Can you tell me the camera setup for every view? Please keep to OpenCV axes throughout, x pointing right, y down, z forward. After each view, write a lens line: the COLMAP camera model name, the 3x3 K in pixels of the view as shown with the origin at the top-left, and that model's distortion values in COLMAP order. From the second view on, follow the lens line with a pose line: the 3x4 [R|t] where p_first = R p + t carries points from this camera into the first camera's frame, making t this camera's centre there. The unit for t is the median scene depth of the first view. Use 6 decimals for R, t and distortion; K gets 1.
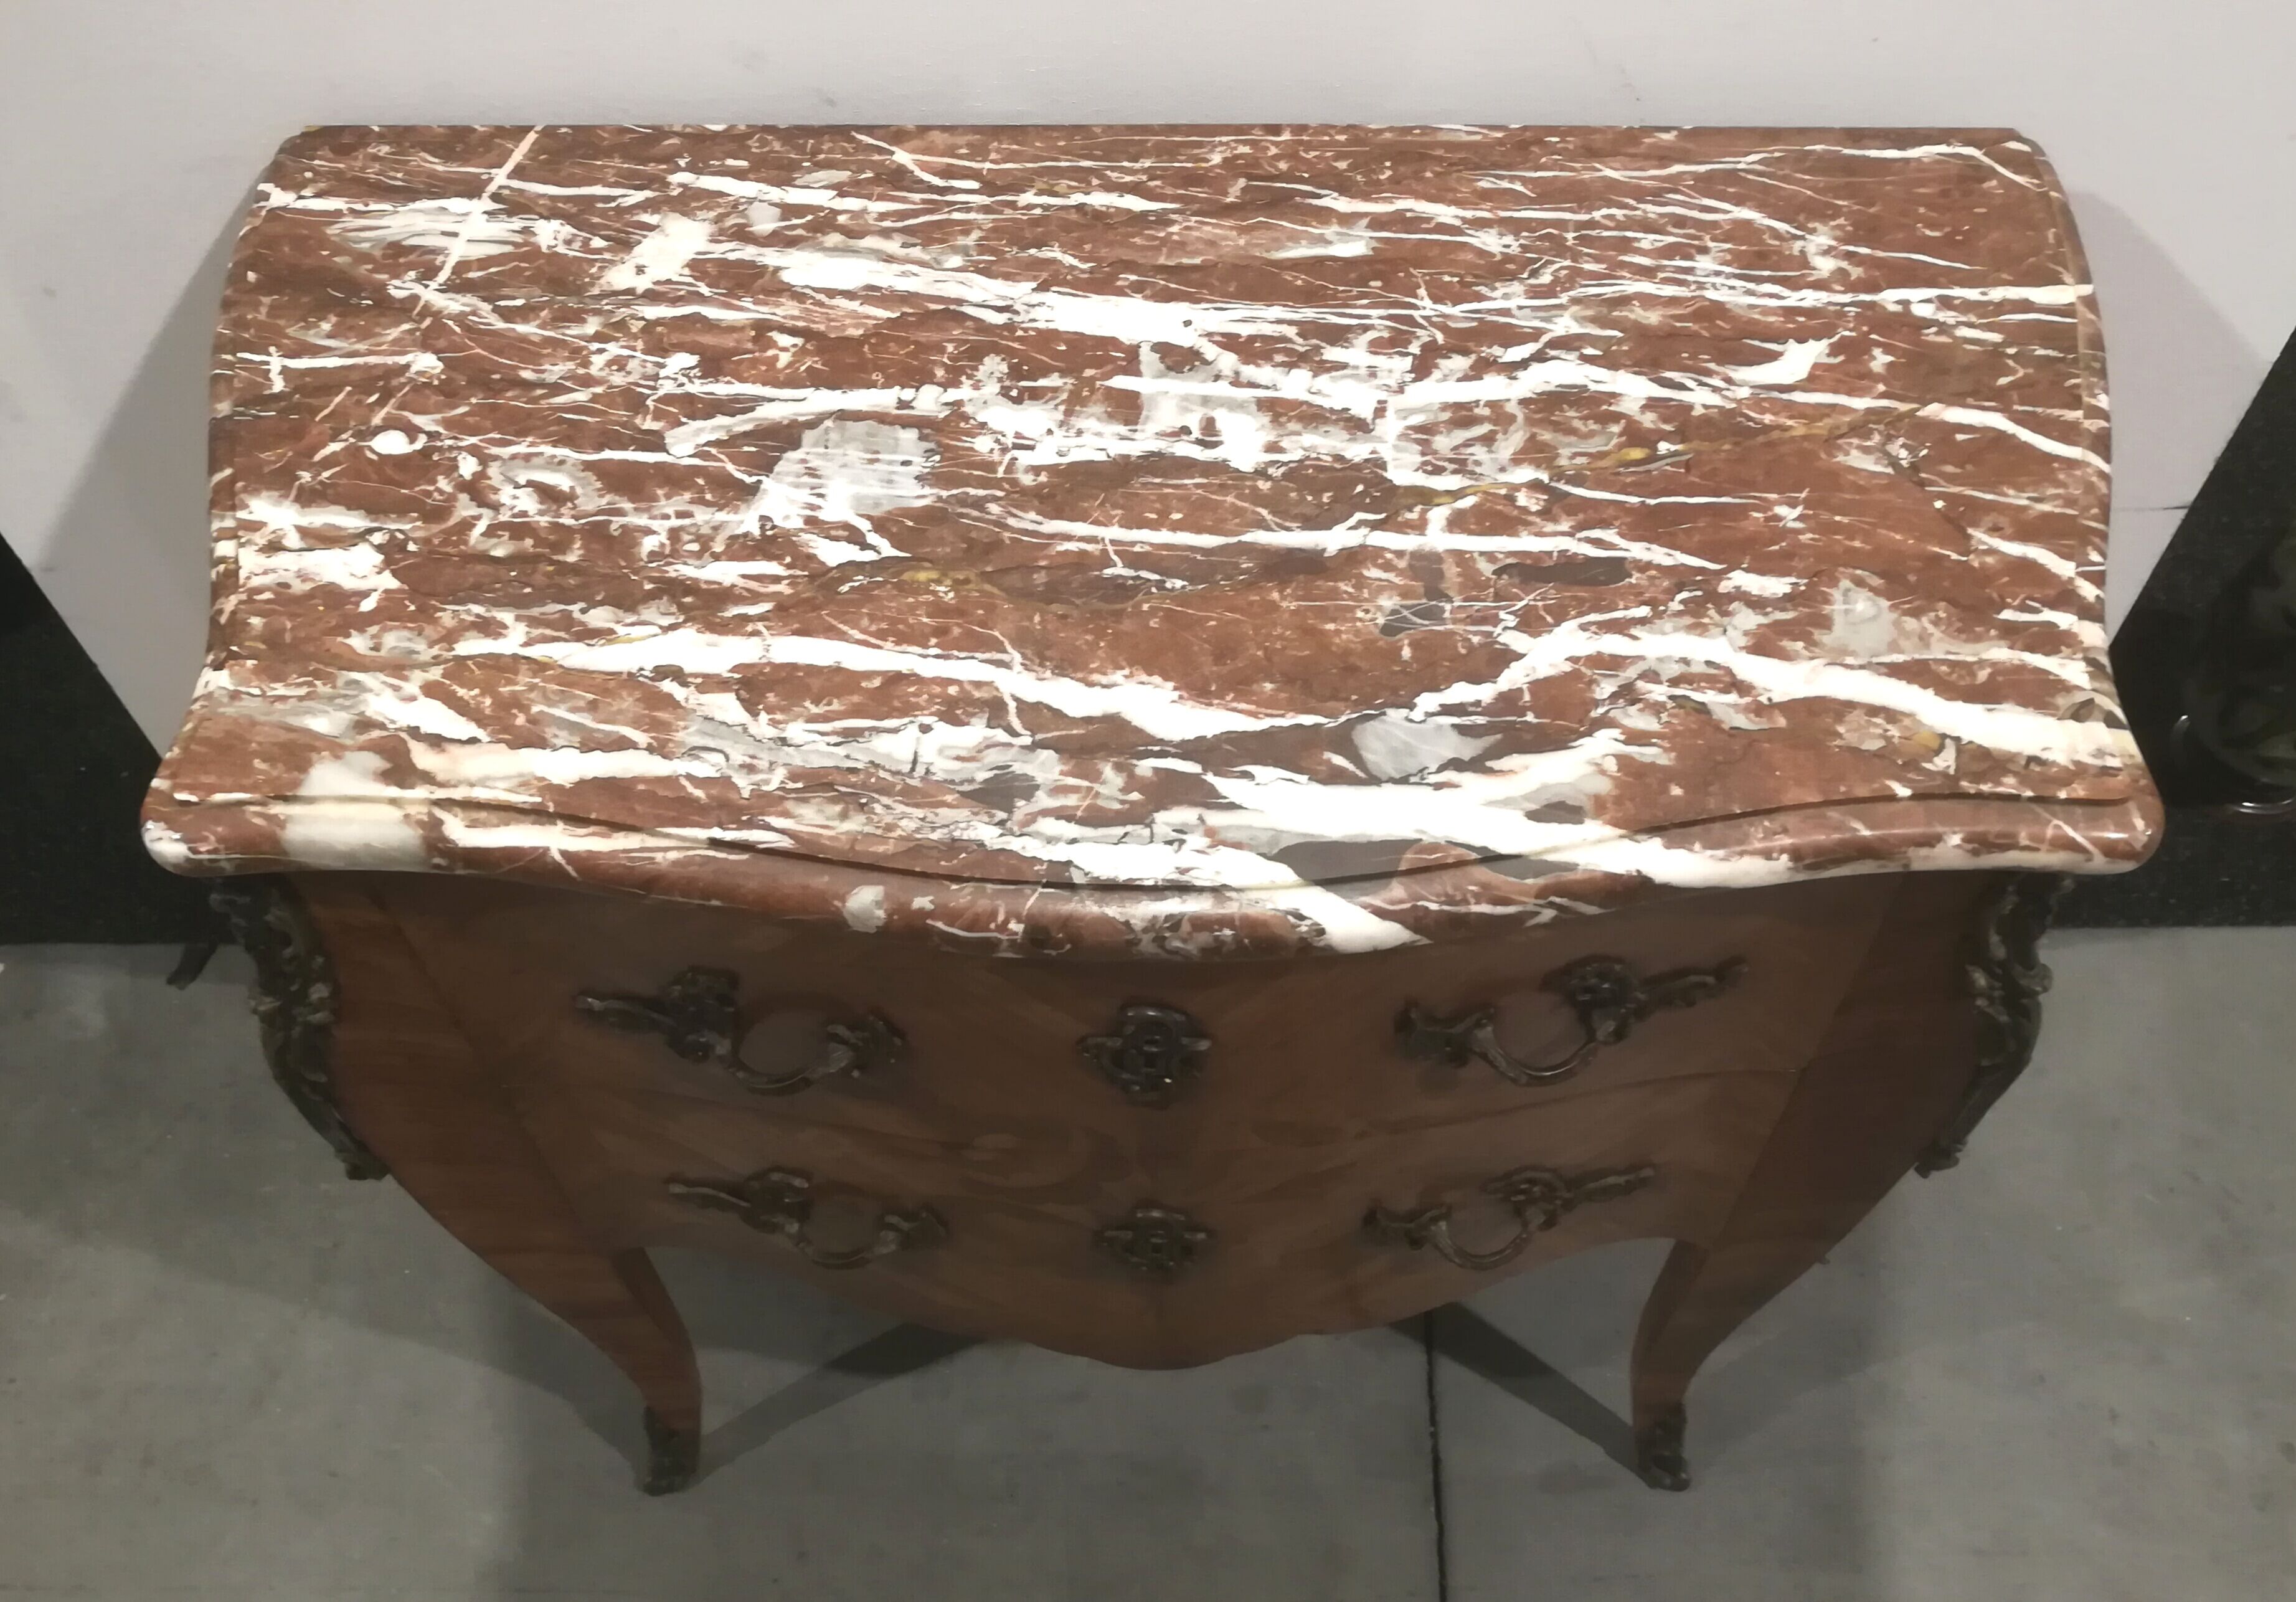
lens RADIAL K [[1875.7, 0, 1141.3], [0, 1875.7, 792.6], [0, 0, 1]] dist [0.068224, -0.241471]
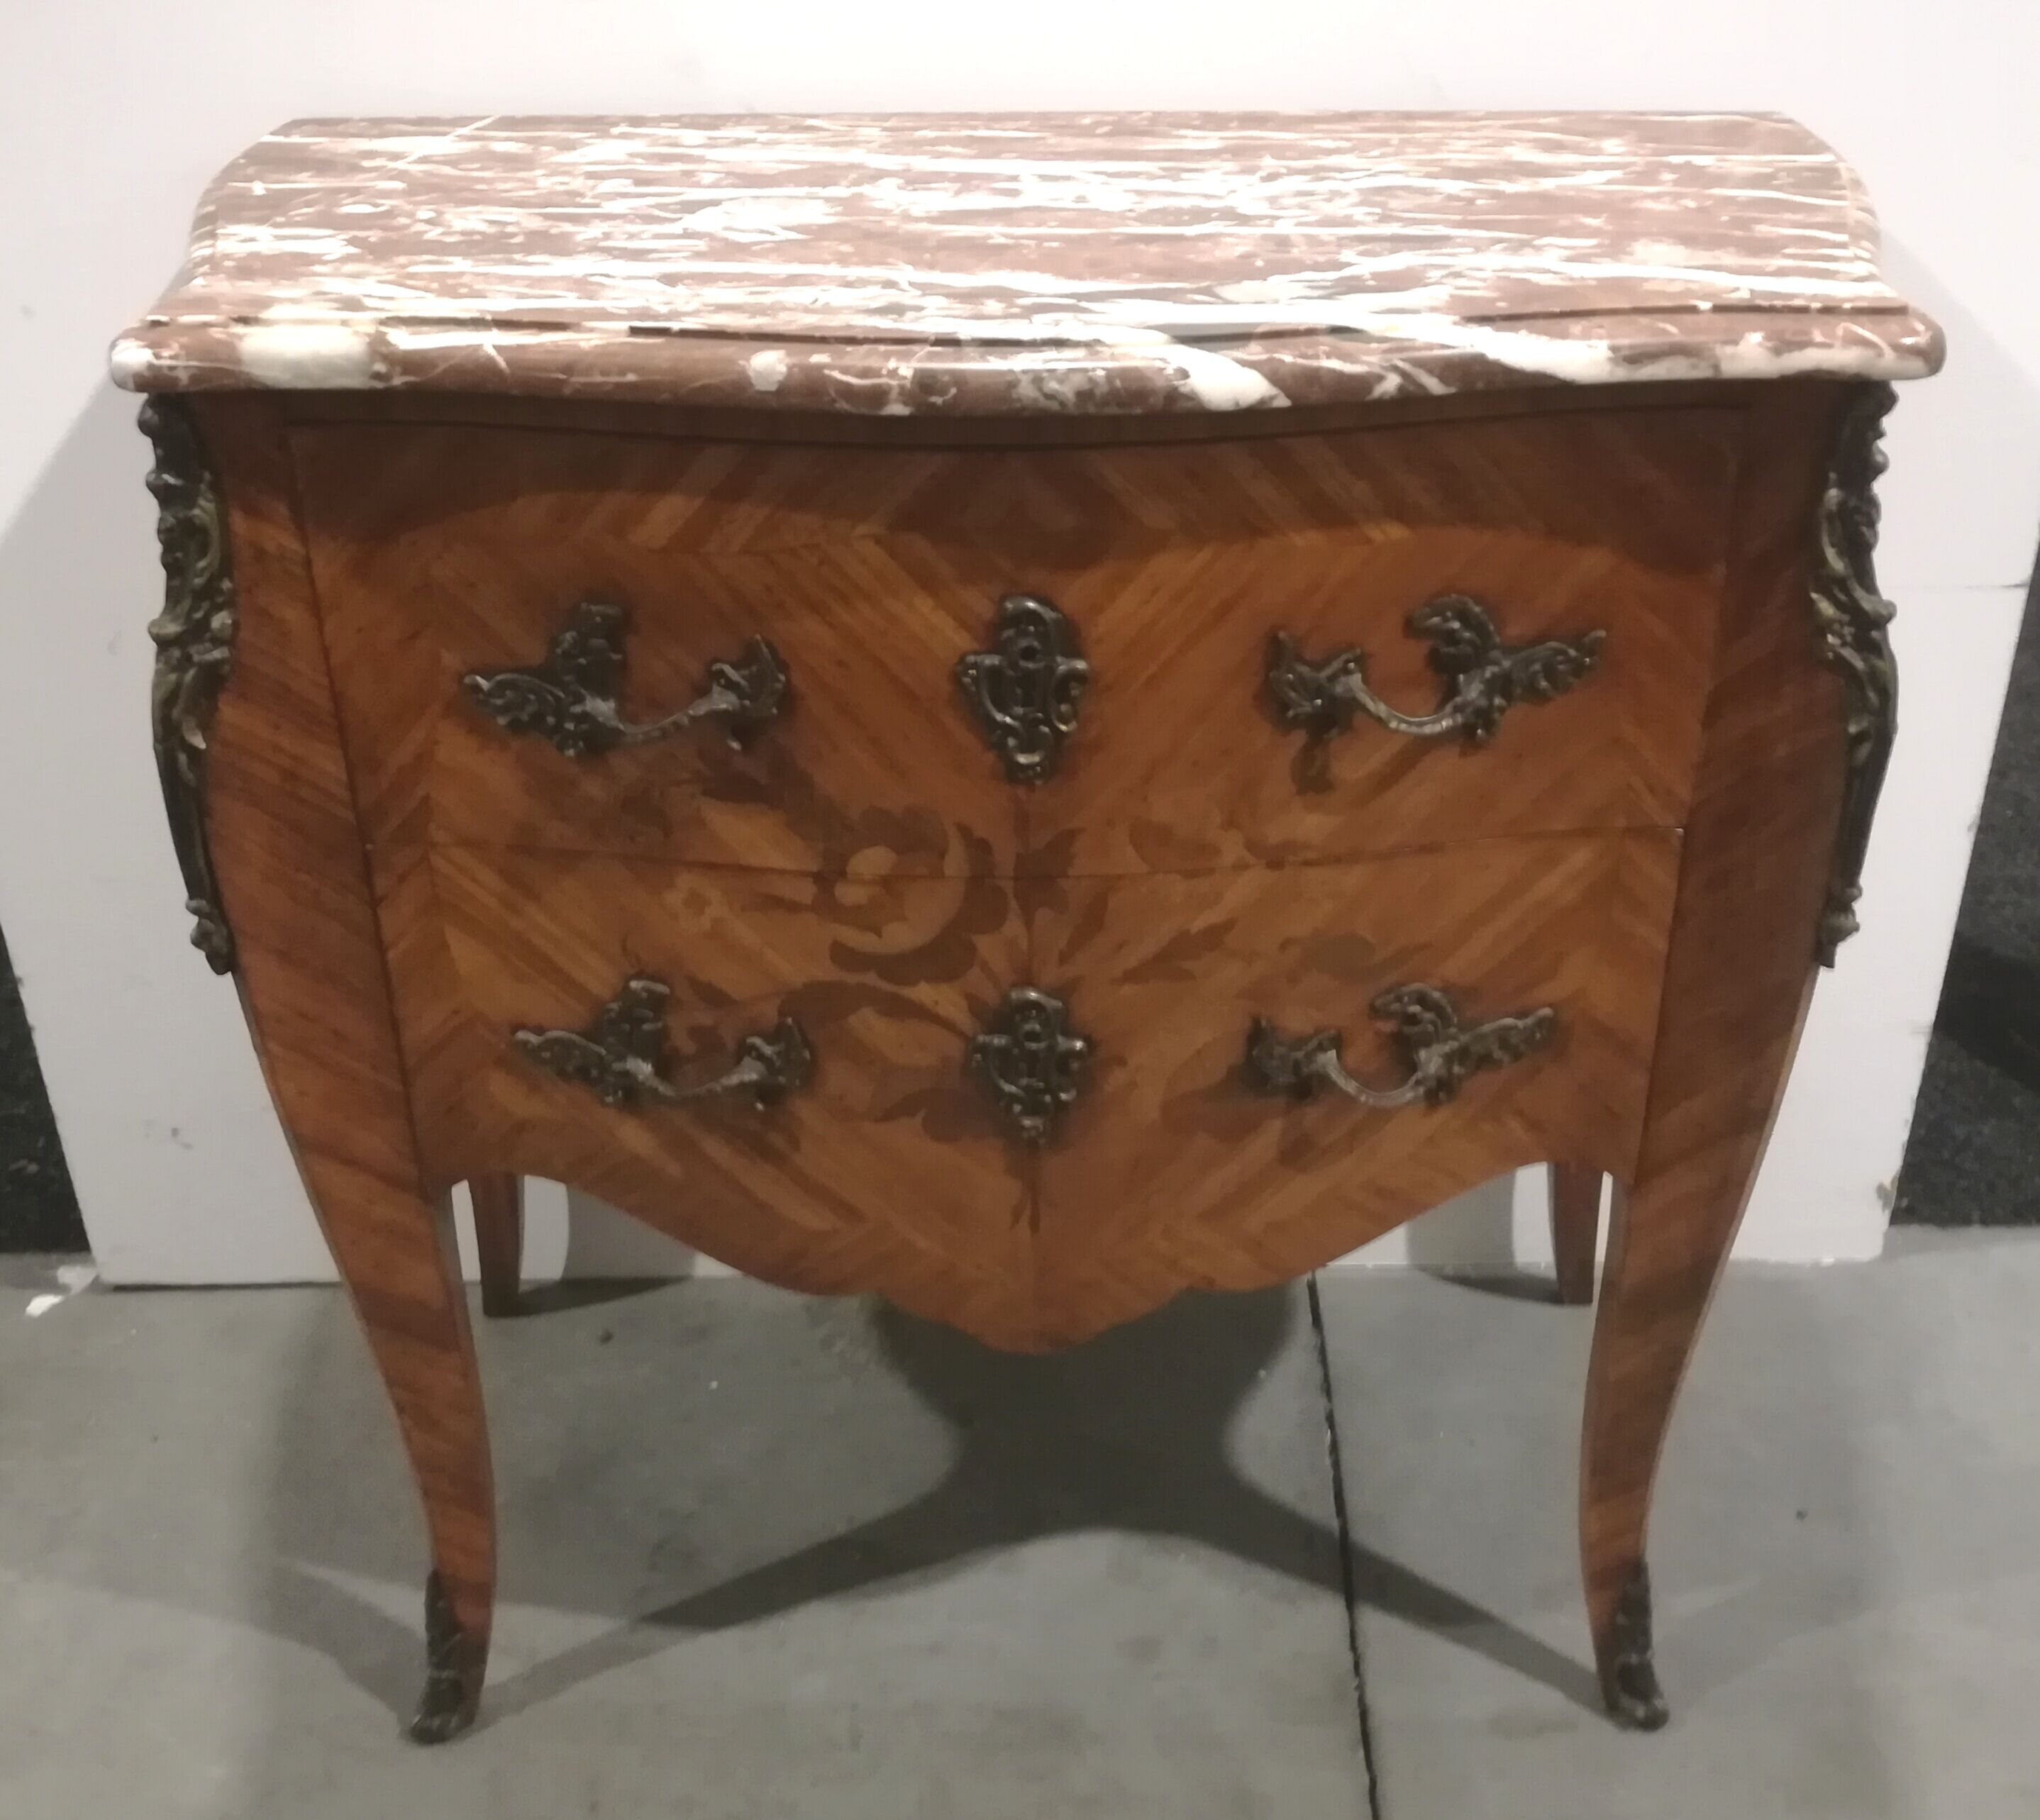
lens RADIAL K [[2149.5, 0, 1020.0], [0, 2149.5, 910.0], [0, 0, 1]] dist [-0.017263, -0.027107]
pose [[0.999971, 0.007048, 0.002715, -0.001469], [-0.005415, 0.919609, -0.392797, 0.728609], [-0.005265, 0.392771, 0.919621, -0.019809]]
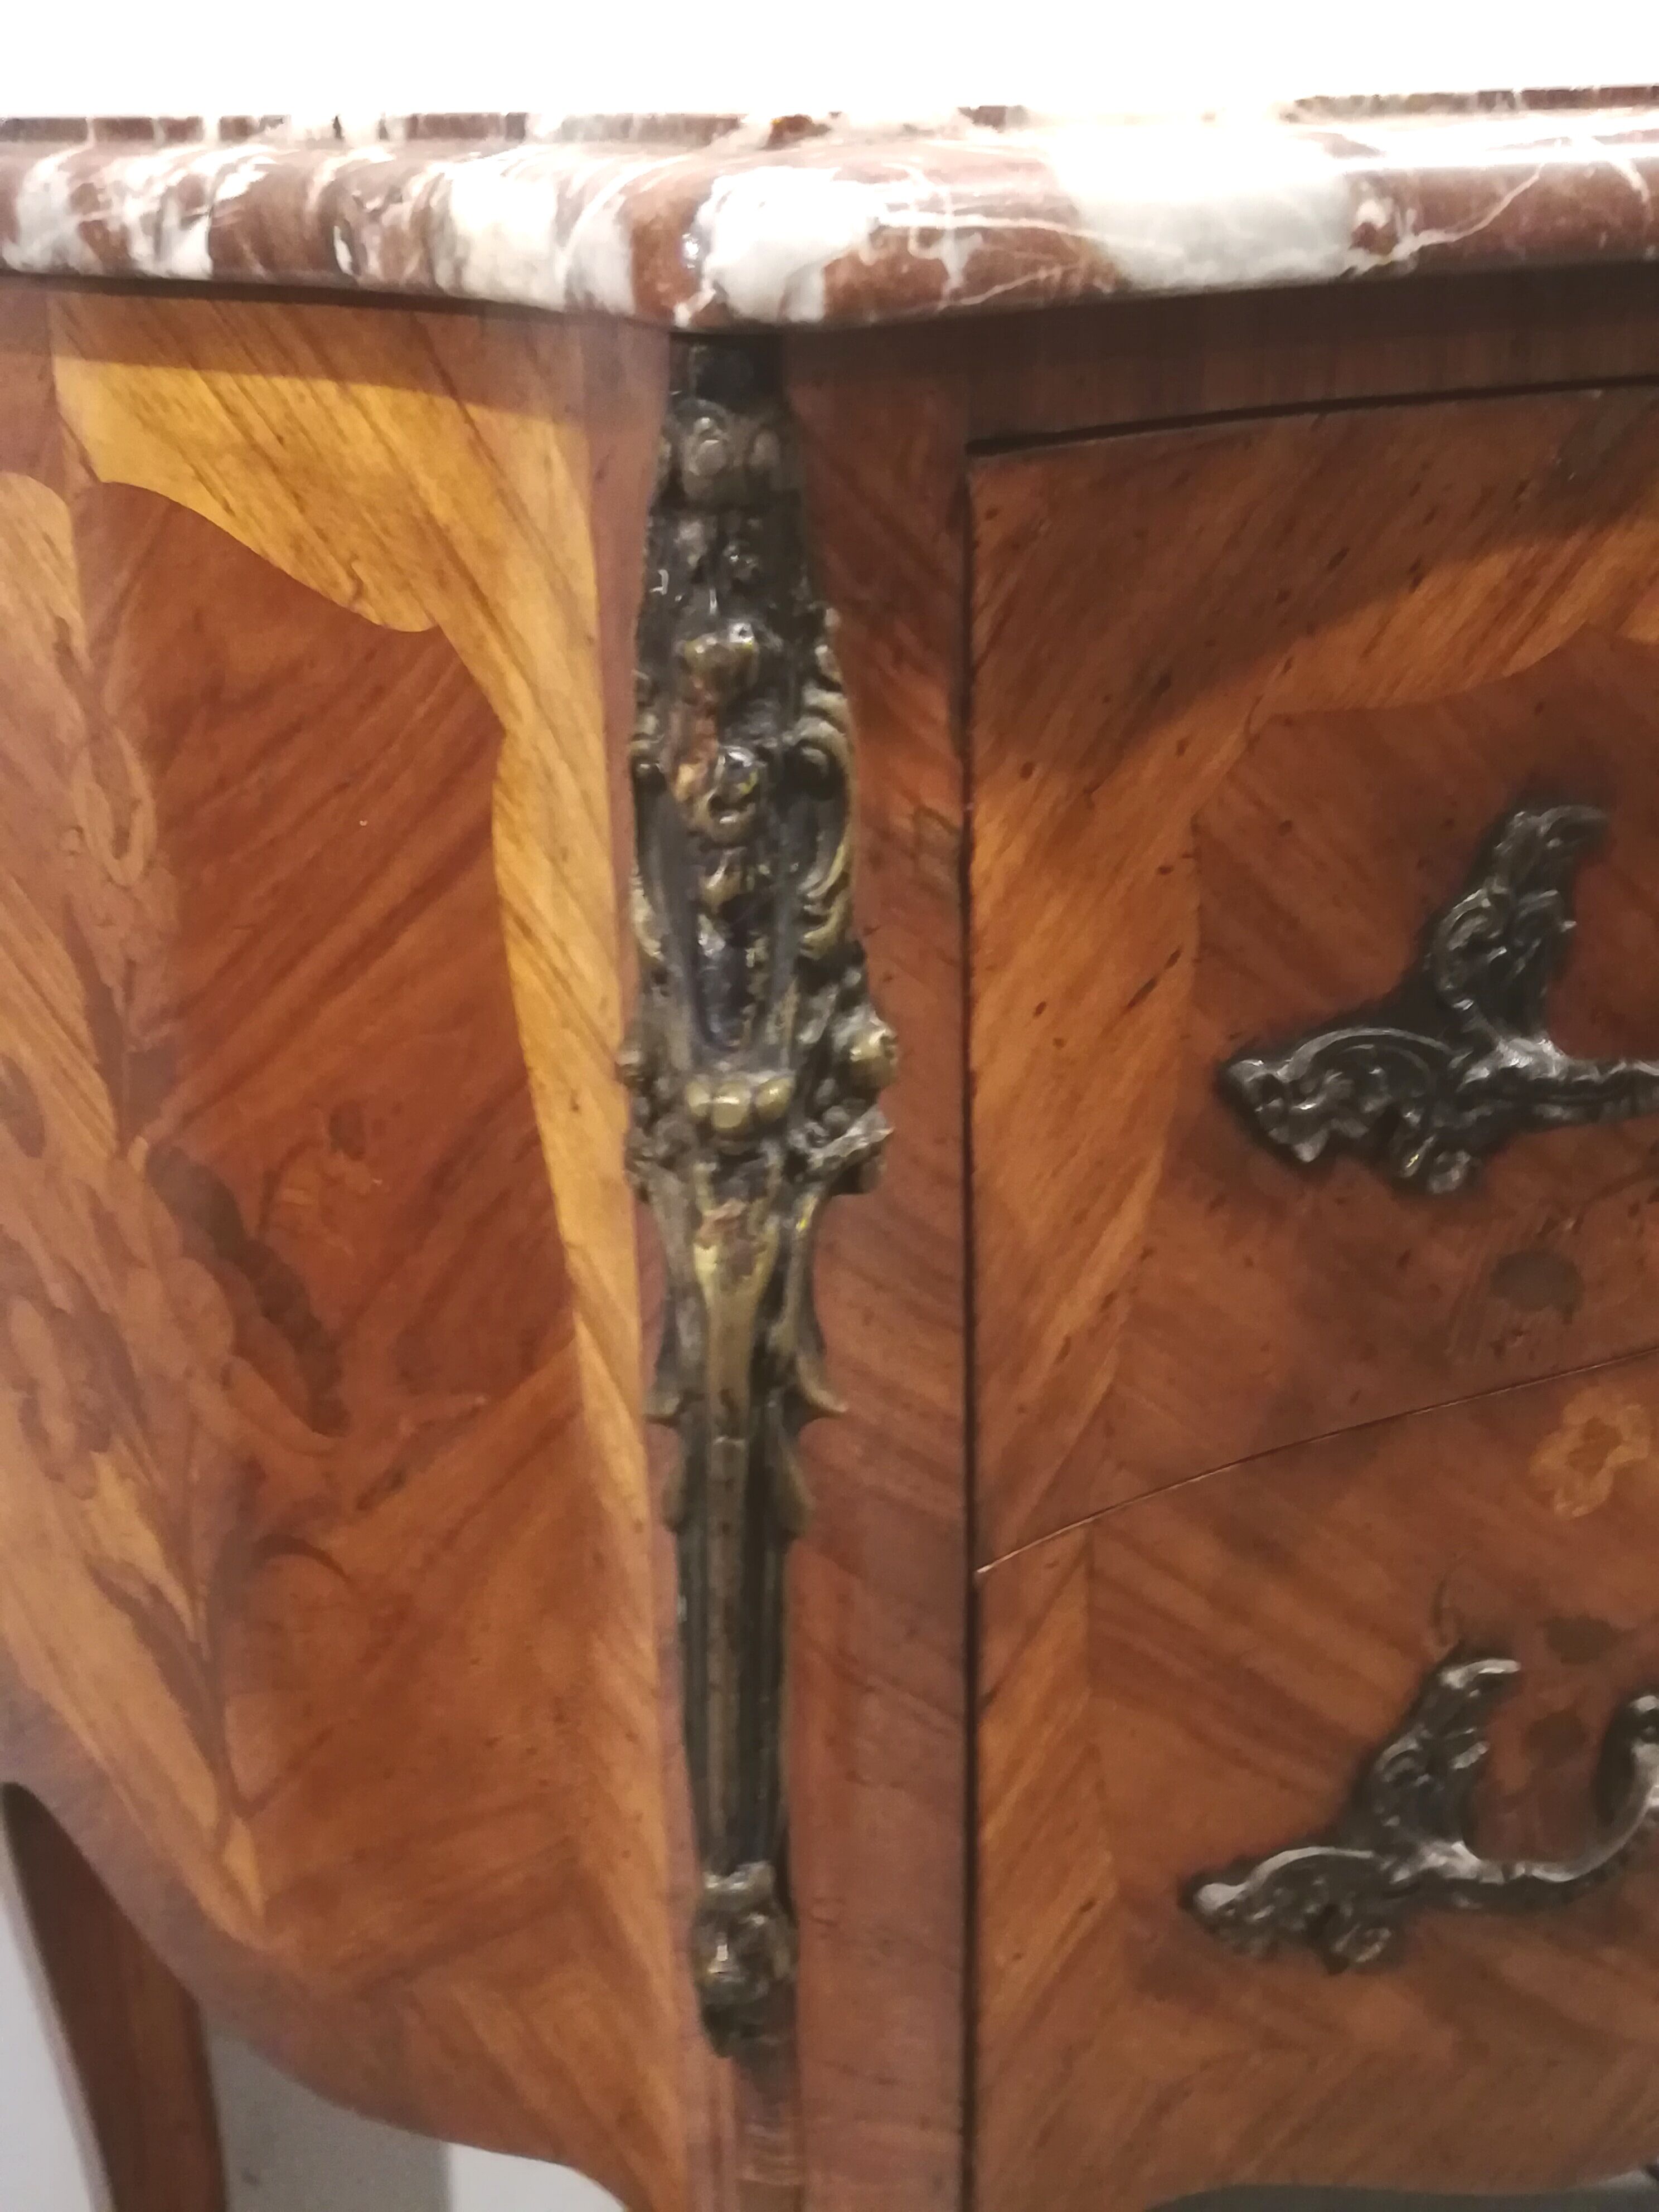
lens RADIAL K [[2385.6, 0, 829.5], [0, 2385.6, 1106.0], [0, 0, 1]] dist [0.084285, -0.348419]
pose [[0.827825, -0.231336, 0.511067, -0.698797], [0.464283, 0.793871, -0.392697, 0.301887], [-0.314876, 0.562364, 0.764591, 0.674534]]
